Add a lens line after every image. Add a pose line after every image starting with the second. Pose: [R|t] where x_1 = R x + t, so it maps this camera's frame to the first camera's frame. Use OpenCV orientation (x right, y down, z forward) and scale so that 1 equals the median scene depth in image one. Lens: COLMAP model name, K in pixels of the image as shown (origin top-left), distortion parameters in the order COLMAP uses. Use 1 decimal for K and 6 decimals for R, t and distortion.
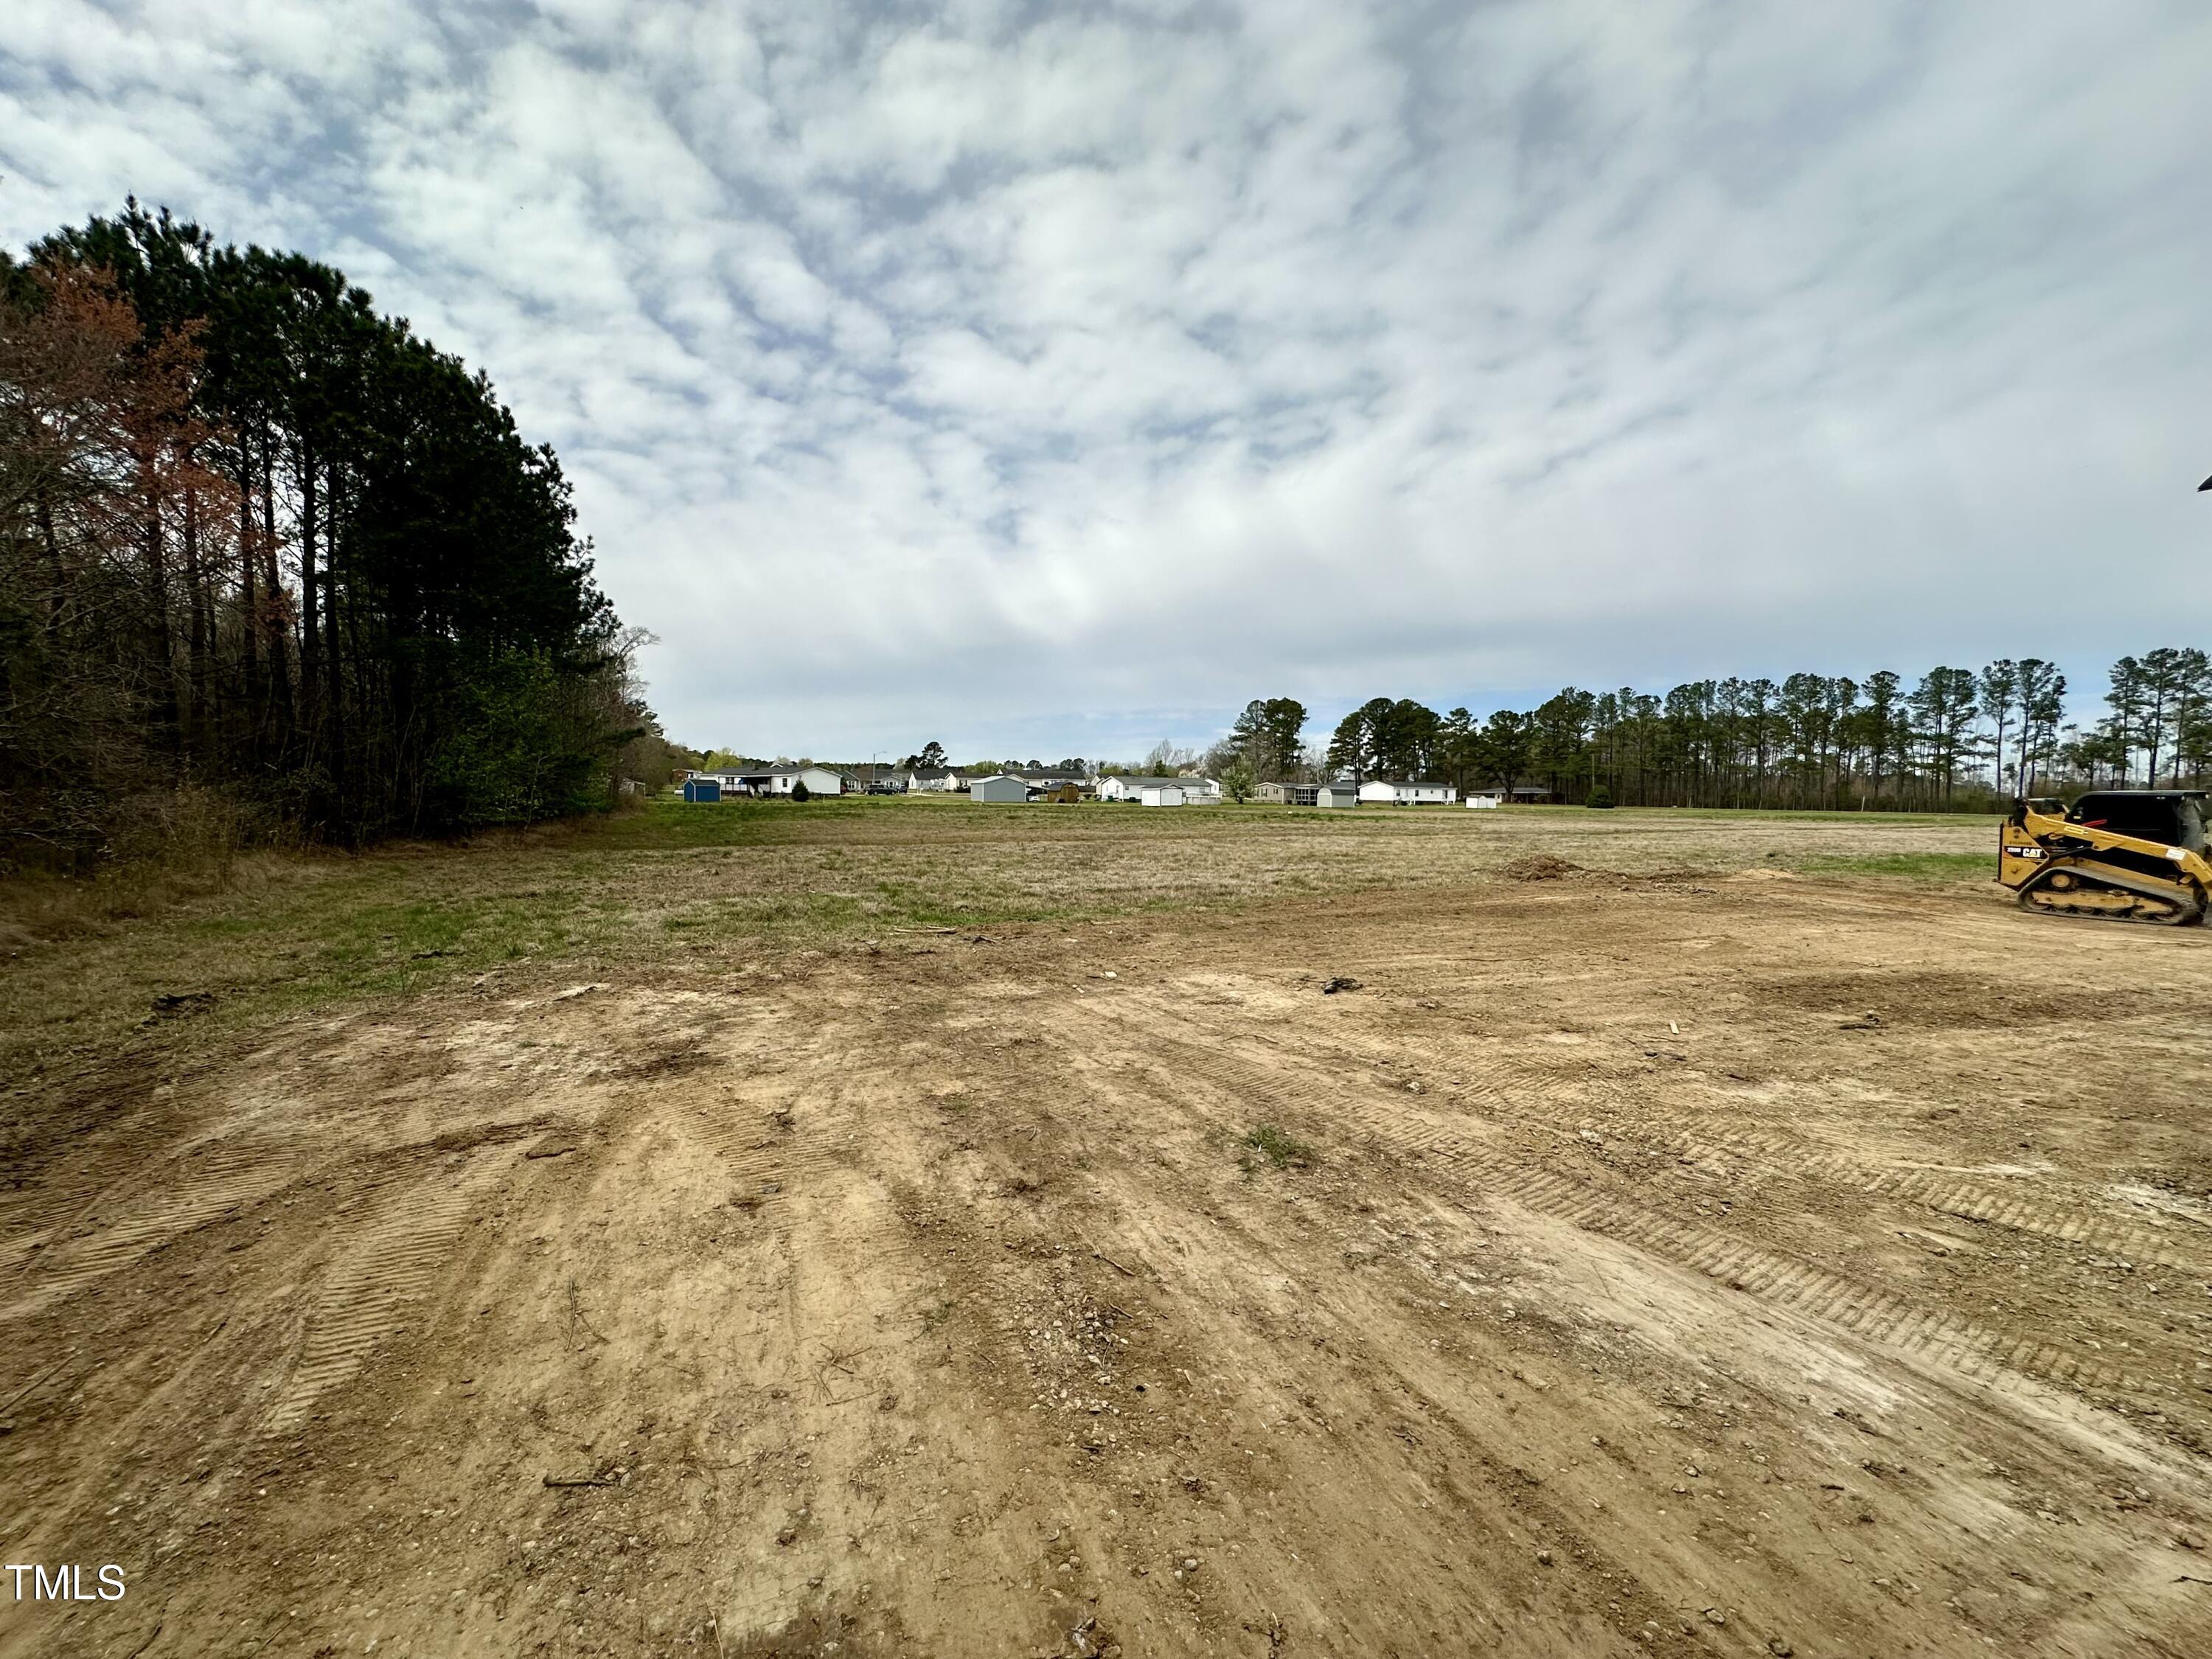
lens RADIAL K [[887.9, 0, 1100.2], [0, 887.9, 832.3], [0, 0, 1]] dist [-0.008496, 0.003470]
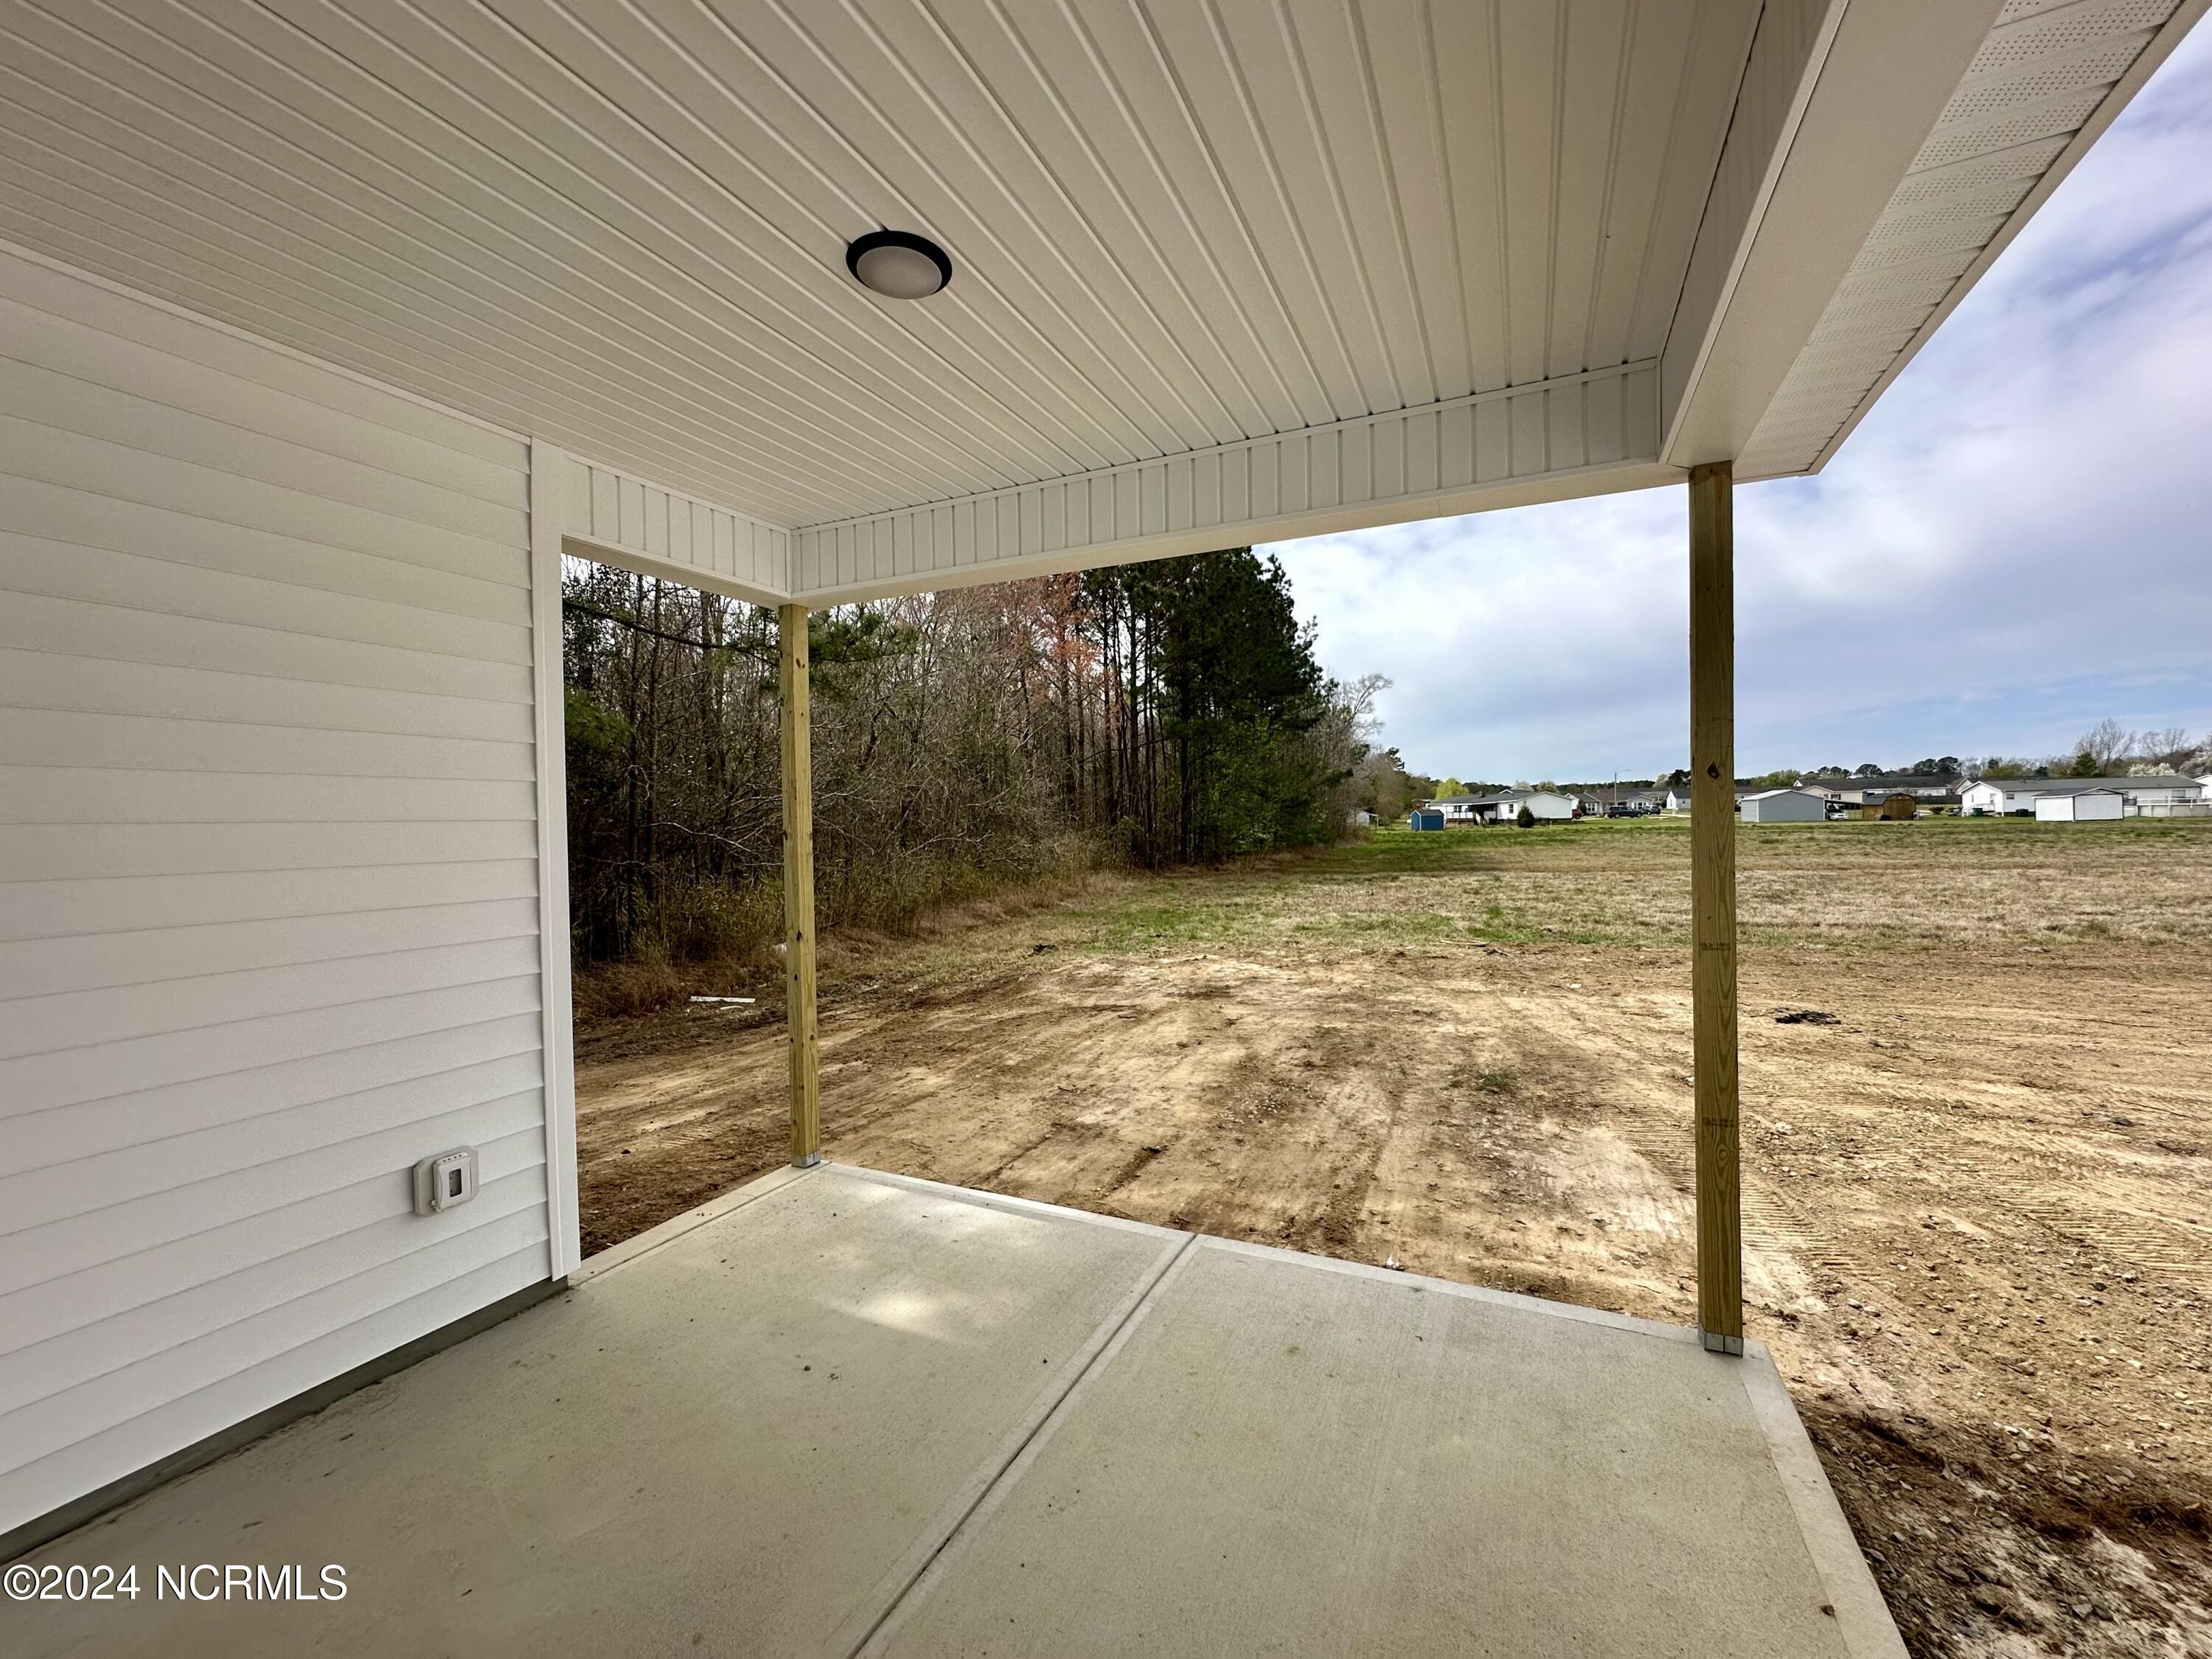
lens RADIAL K [[887.9, 0, 1100.2], [0, 887.9, 832.3], [0, 0, 1]] dist [-0.008496, 0.003470]
pose [[0.694819, -0.020445, -0.718894, 0.766510], [-0.000365, 0.999586, -0.028780, -0.011040], [0.719184, 0.020259, 0.694524, -0.459449]]
